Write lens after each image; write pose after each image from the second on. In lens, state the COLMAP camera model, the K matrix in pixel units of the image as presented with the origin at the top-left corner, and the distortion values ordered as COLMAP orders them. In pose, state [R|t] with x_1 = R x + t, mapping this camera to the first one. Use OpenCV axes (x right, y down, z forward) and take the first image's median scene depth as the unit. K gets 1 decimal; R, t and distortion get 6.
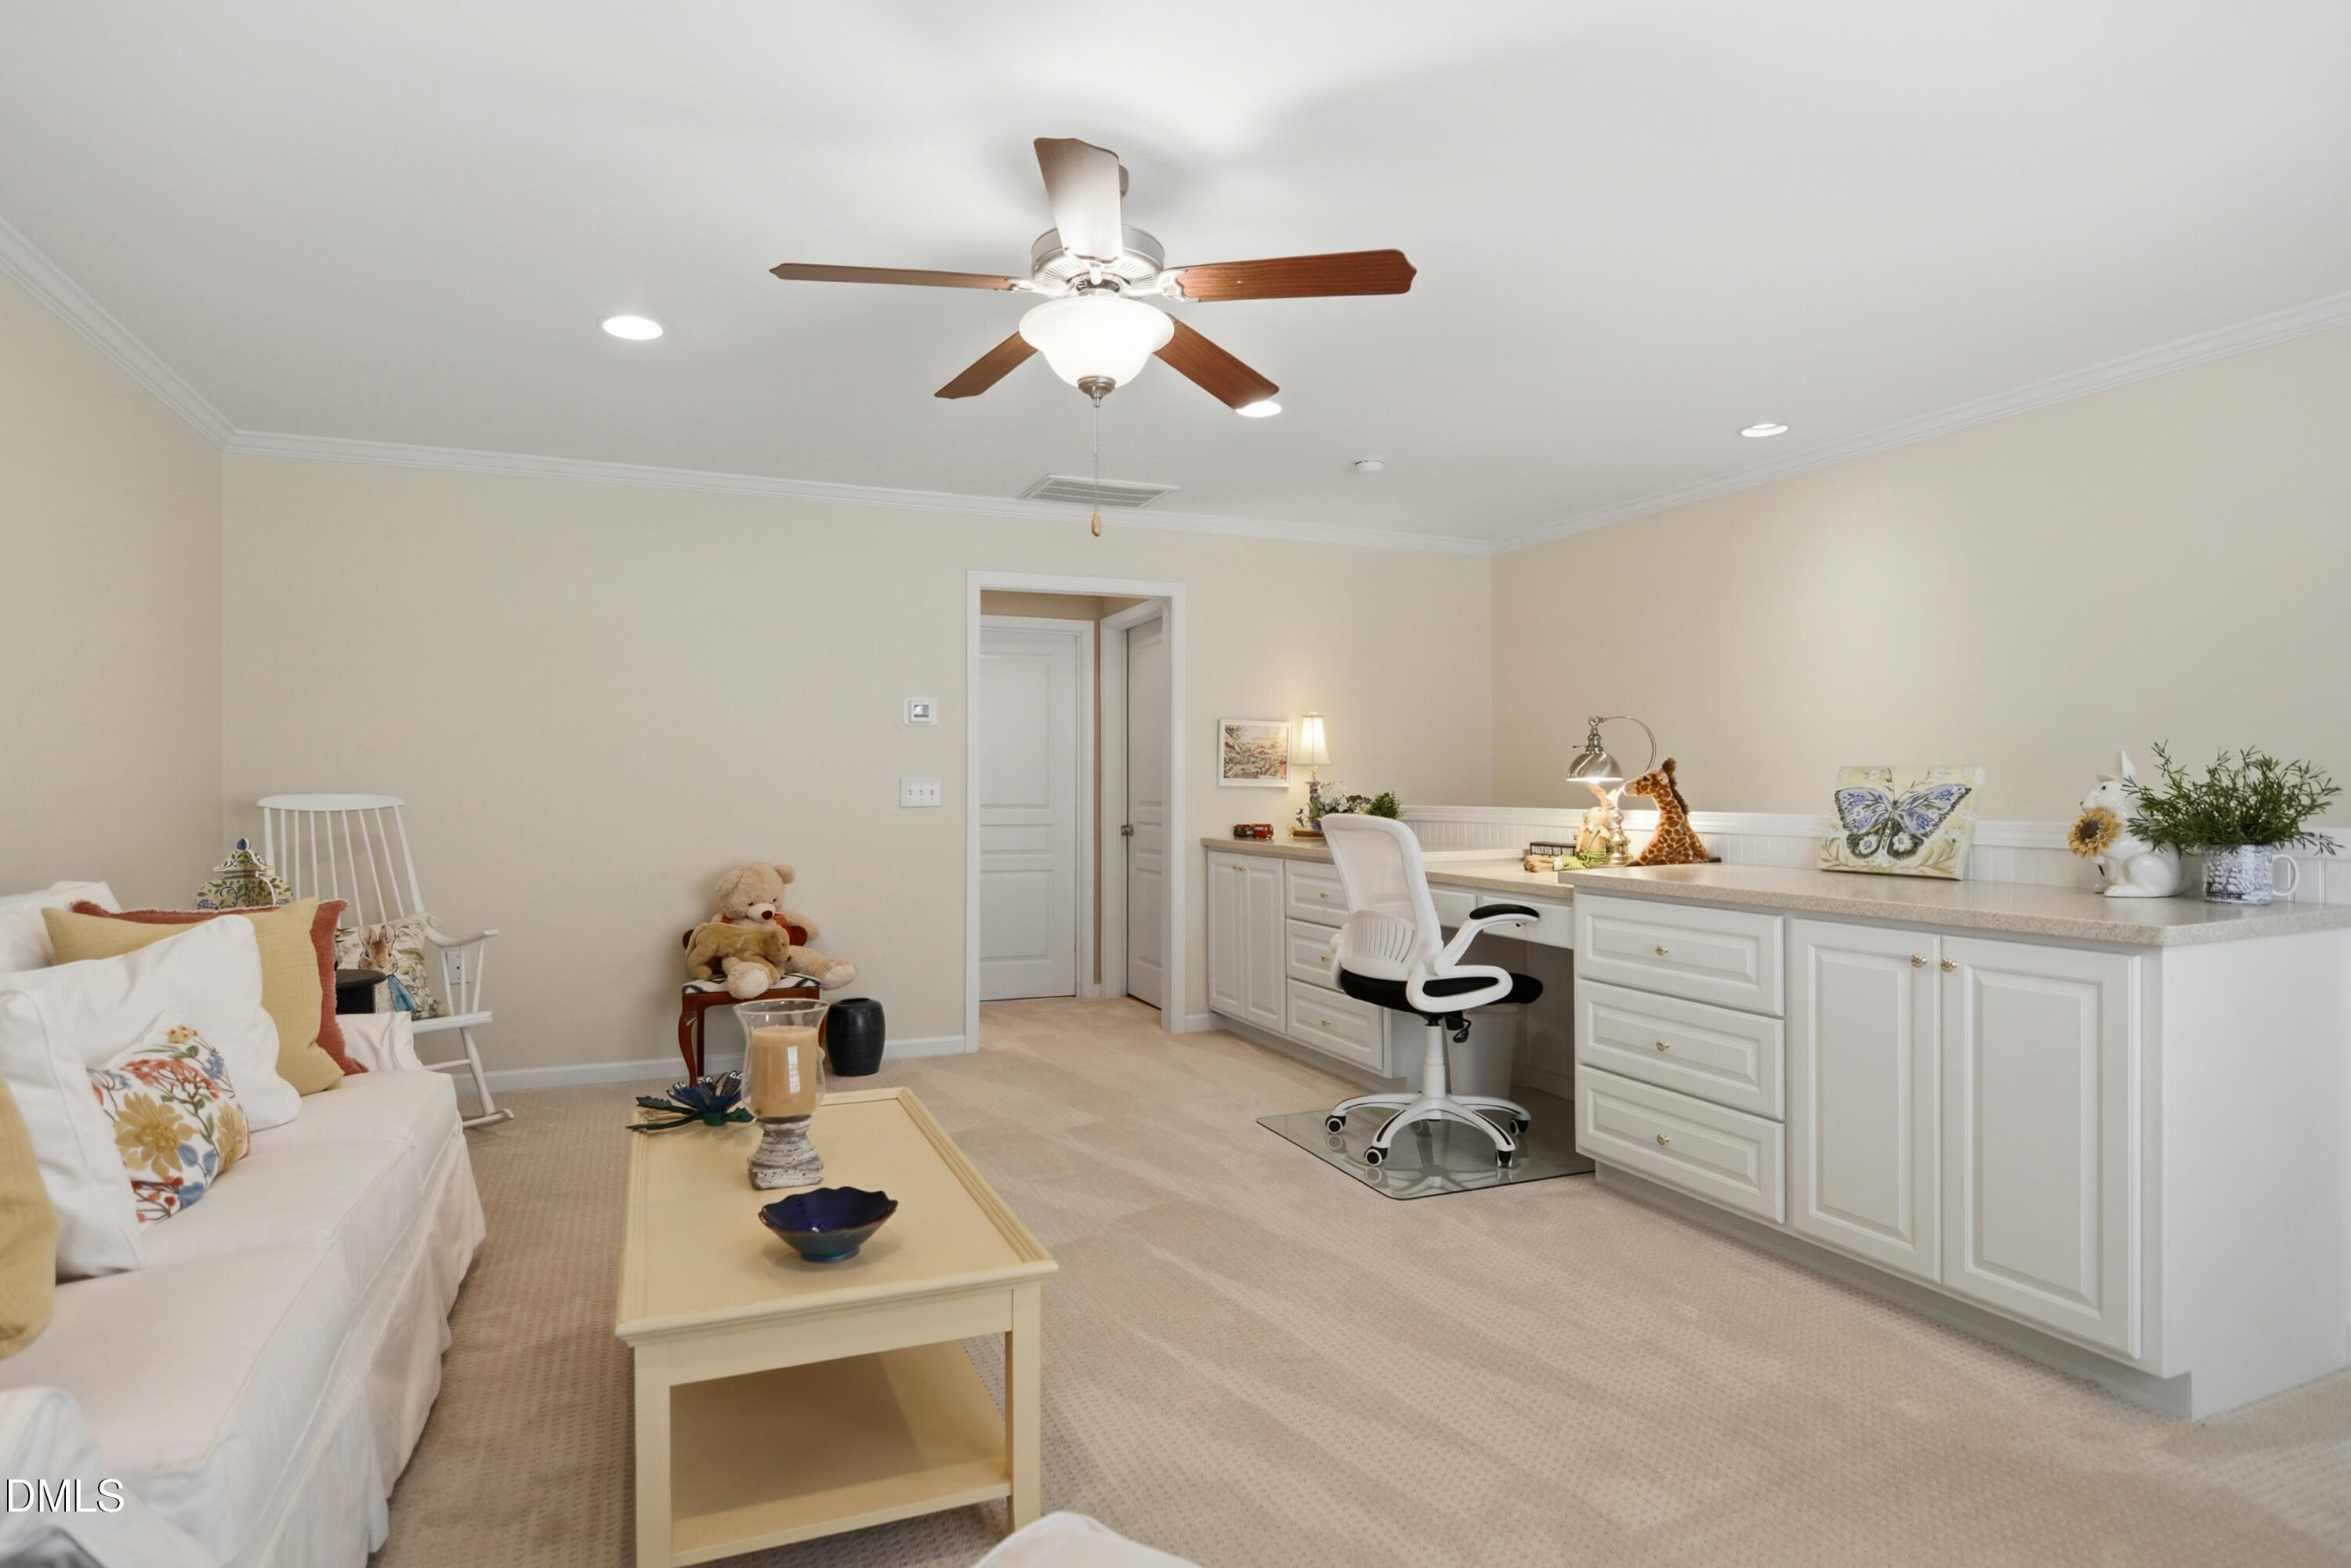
lens RADIAL K [[1249.1, 0, 1112.8], [0, 1249.1, 786.1], [0, 0, 1]] dist [-0.015211, 0.003490]
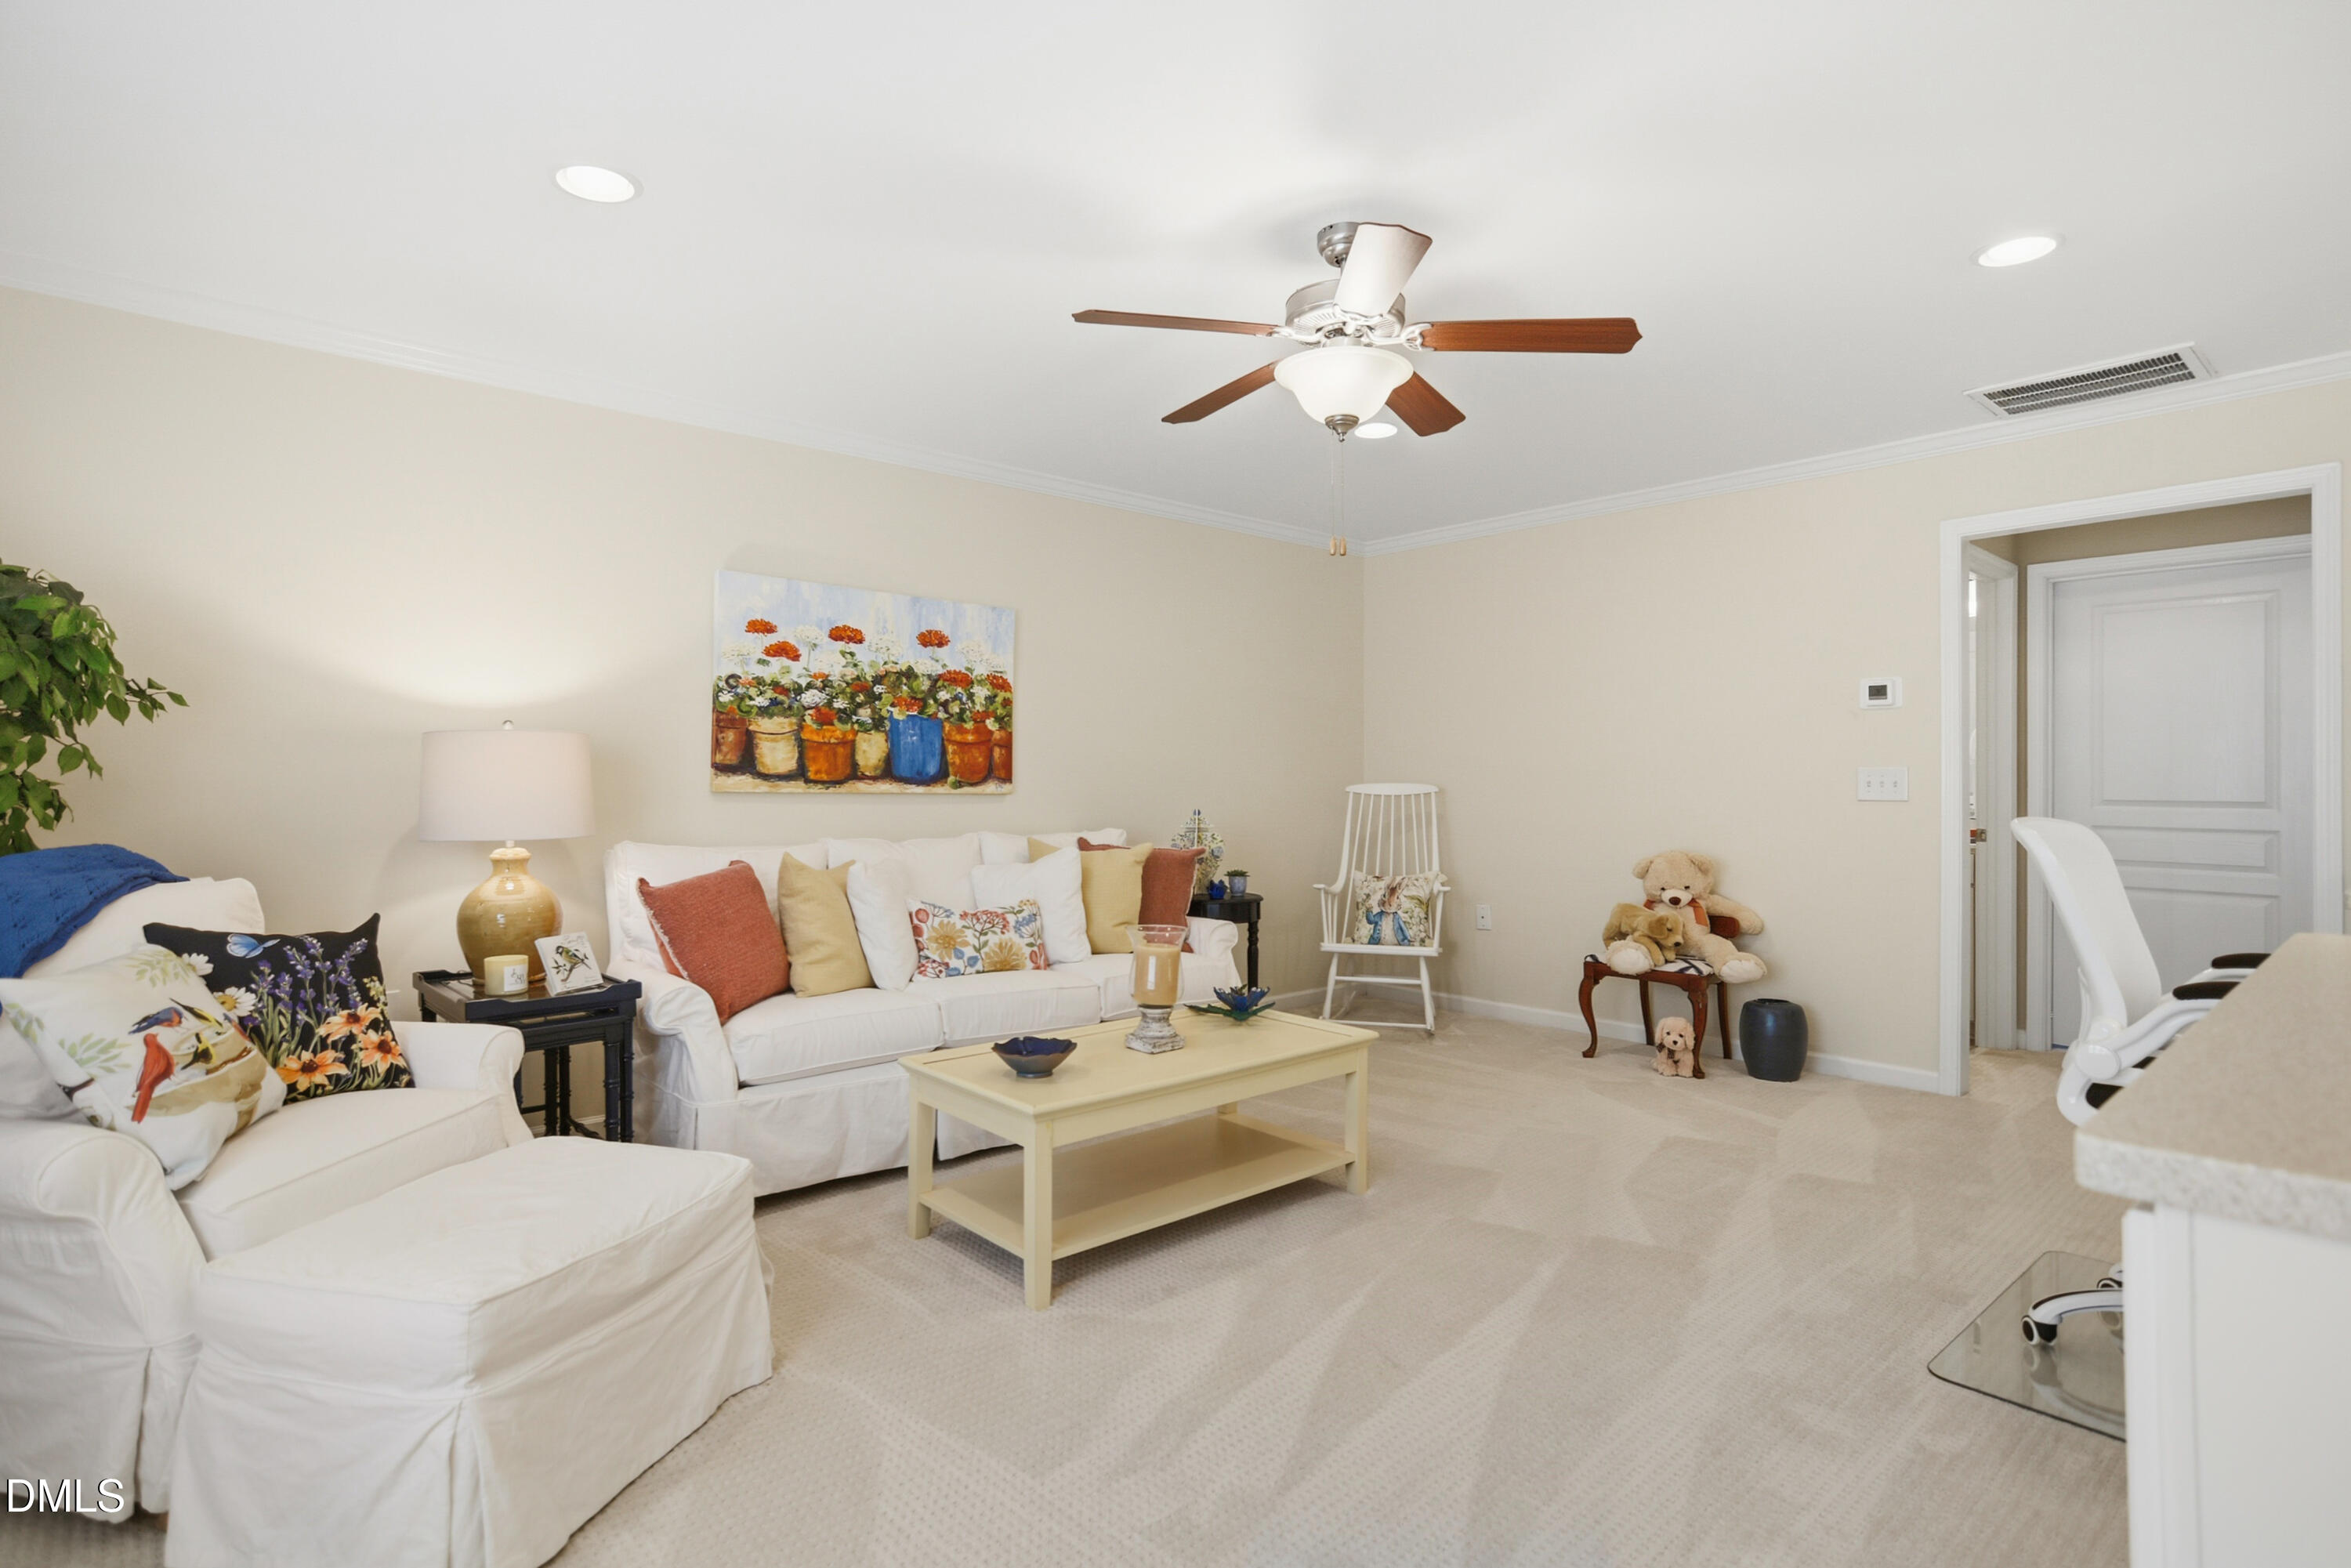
lens RADIAL K [[1167.7, 0, 1168.5], [0, 1167.7, 778.9], [0, 0, 1]] dist [-0.028009, 0.008168]
pose [[0.317250, 0.000418, -0.948342, 0.592118], [0.002309, 0.999997, 0.001213, -0.001444], [0.948339, -0.002575, 0.317248, 0.333703]]
